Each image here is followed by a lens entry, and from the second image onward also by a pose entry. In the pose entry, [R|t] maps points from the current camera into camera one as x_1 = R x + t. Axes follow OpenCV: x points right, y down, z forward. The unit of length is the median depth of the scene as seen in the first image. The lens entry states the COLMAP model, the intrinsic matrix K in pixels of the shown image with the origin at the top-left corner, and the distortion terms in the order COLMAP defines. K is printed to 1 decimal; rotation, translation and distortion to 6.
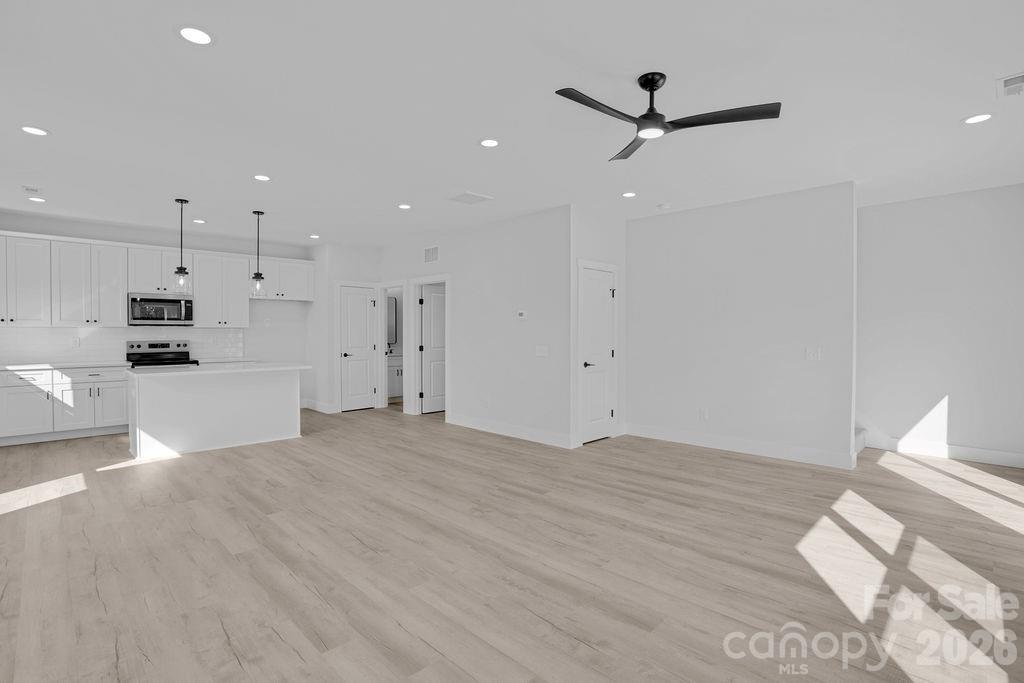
lens RADIAL K [[498.2, 0, 512.1], [0, 498.2, 332.2], [0, 0, 1]] dist [-0.070465, 0.038573]
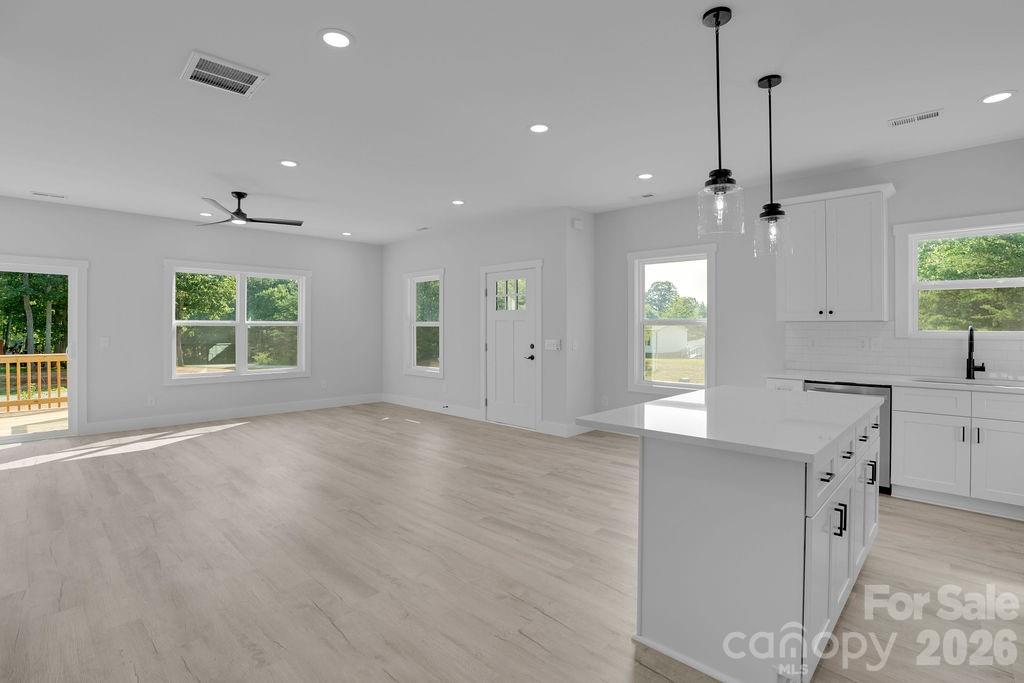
lens RADIAL K [[498.2, 0, 512.1], [0, 498.2, 332.2], [0, 0, 1]] dist [-0.070465, 0.038573]
pose [[-0.999882, 0.000966, -0.015328, -0.584981], [0.000860, 0.999975, 0.006978, 0.003086], [0.015335, 0.006964, -0.999858, 2.273475]]
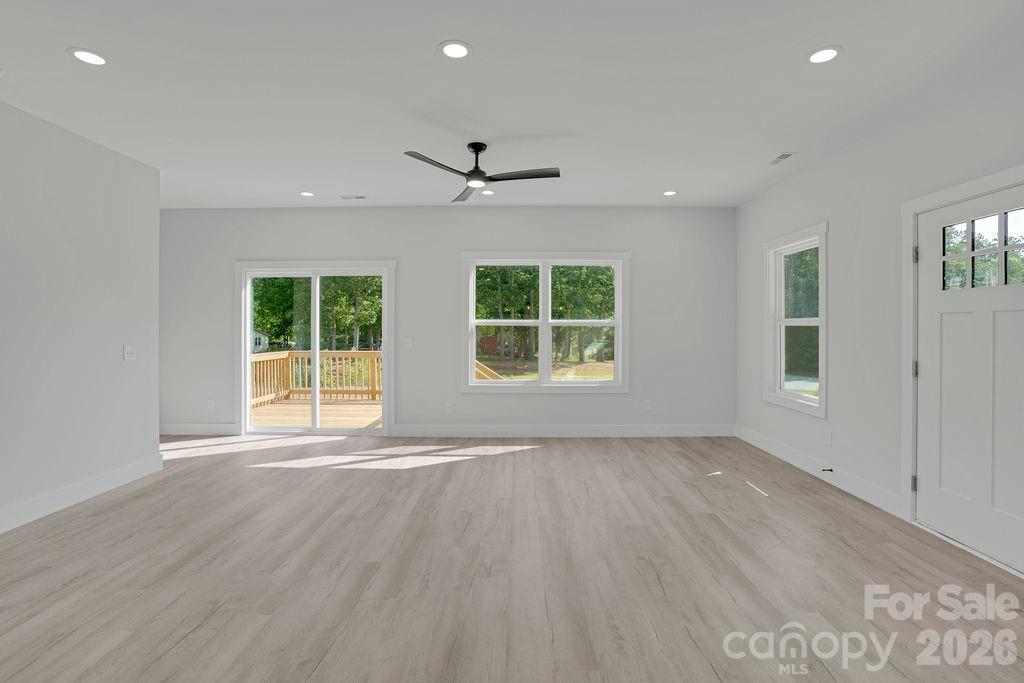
lens RADIAL K [[498.2, 0, 512.1], [0, 498.2, 332.2], [0, 0, 1]] dist [-0.070465, 0.038573]
pose [[-0.707901, -0.005736, 0.706288, -0.616031], [-0.000742, 0.999973, 0.007377, 0.000181], [-0.706311, 0.004698, -0.707886, 1.515050]]
